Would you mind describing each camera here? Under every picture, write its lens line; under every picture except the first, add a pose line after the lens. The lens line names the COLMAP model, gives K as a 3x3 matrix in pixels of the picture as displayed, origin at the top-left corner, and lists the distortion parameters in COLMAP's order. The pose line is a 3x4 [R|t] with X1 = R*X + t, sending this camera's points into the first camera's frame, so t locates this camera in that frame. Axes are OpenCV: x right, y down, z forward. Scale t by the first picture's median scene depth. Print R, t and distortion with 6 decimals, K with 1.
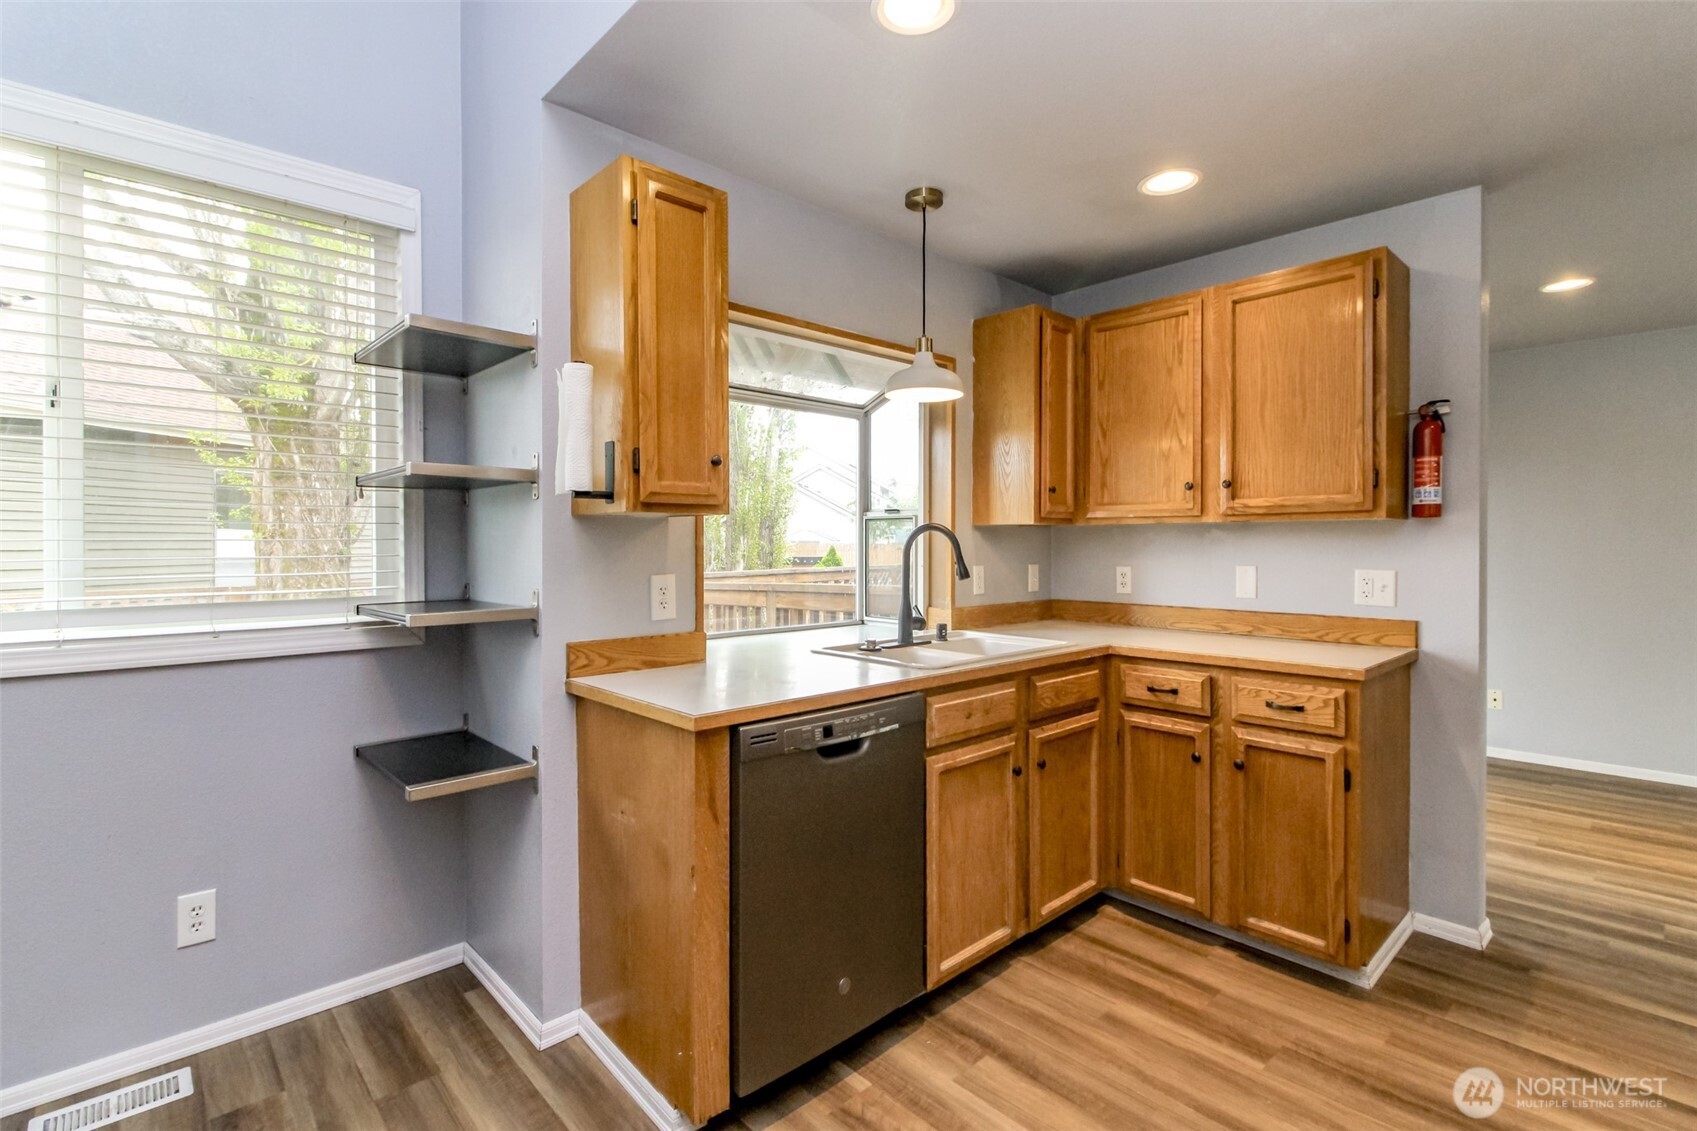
lens RADIAL K [[802.4, 0, 848.5], [0, 802.4, 565.5], [0, 0, 1]] dist [-0.001432, -0.000540]
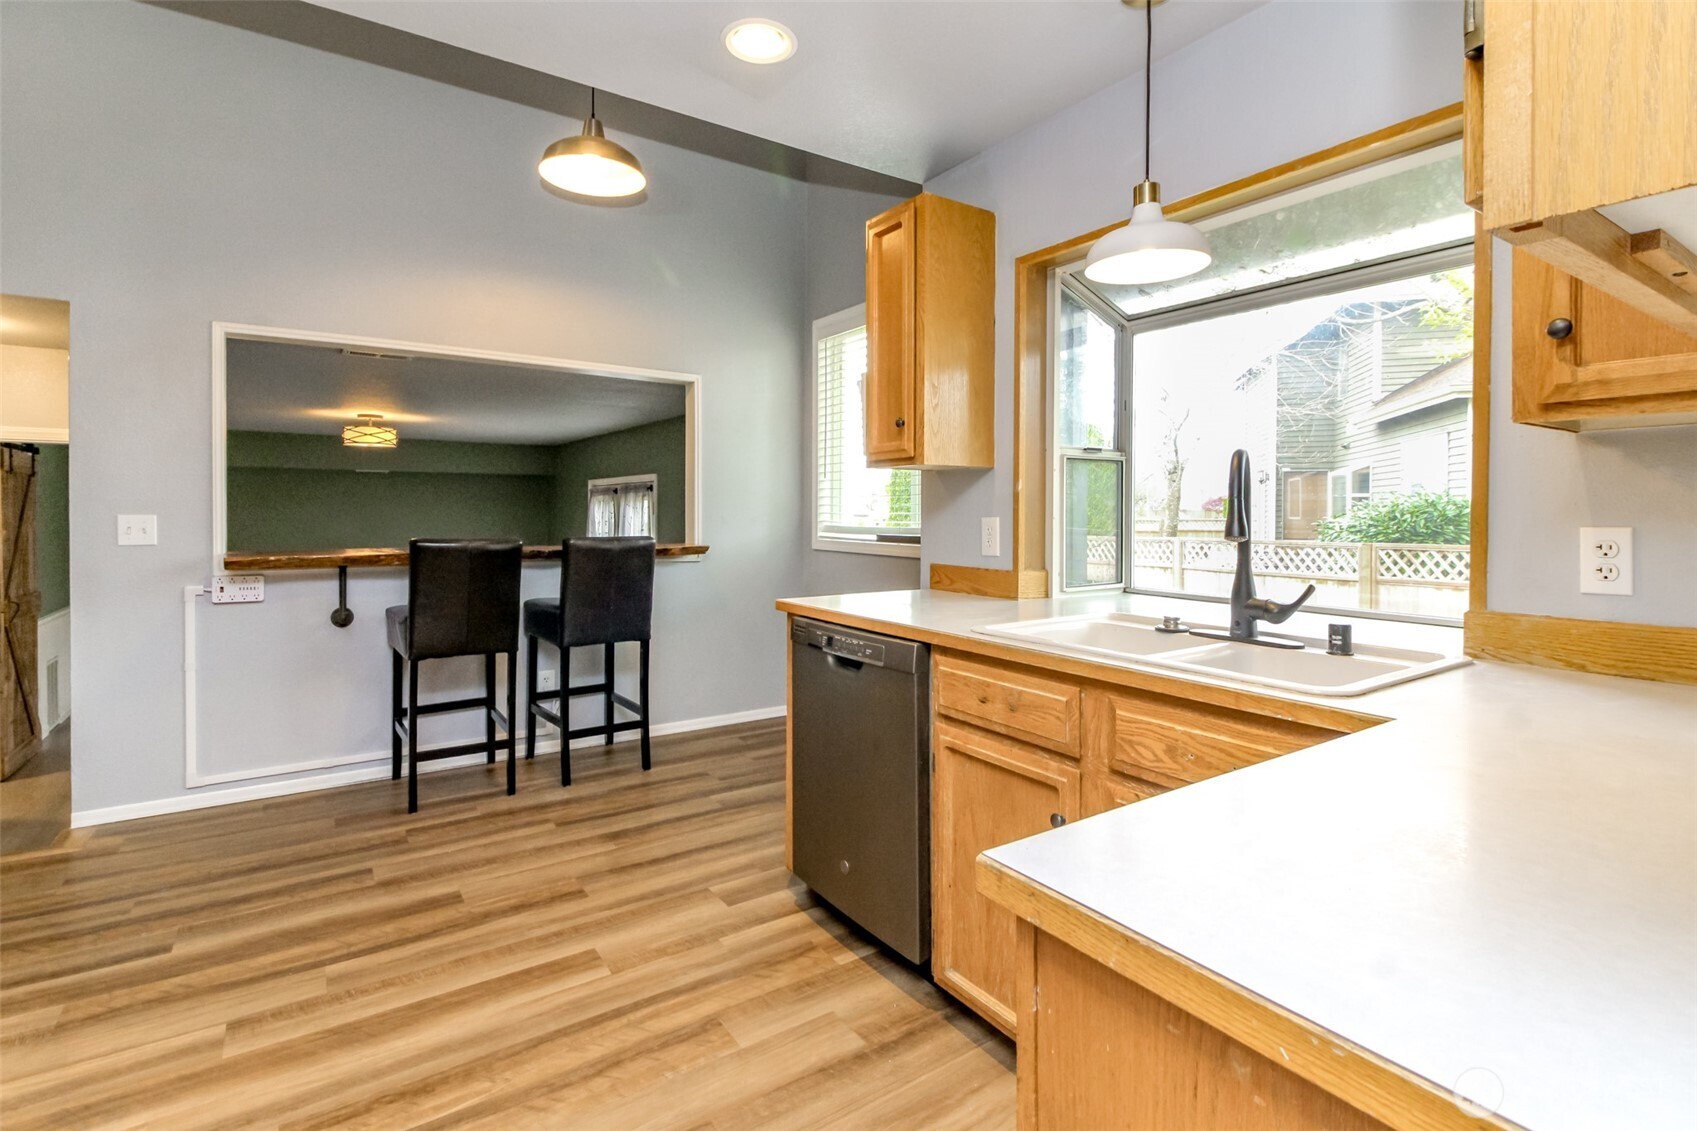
lens RADIAL K [[788.8, 0, 855.6], [0, 788.8, 510.5], [0, 0, 1]] dist [-0.000285, -0.000053]
pose [[-0.152241, 0.008425, -0.988308, 0.984580], [-0.021408, 0.999701, 0.011820, -0.008281], [0.988112, 0.022957, -0.152015, 1.030405]]
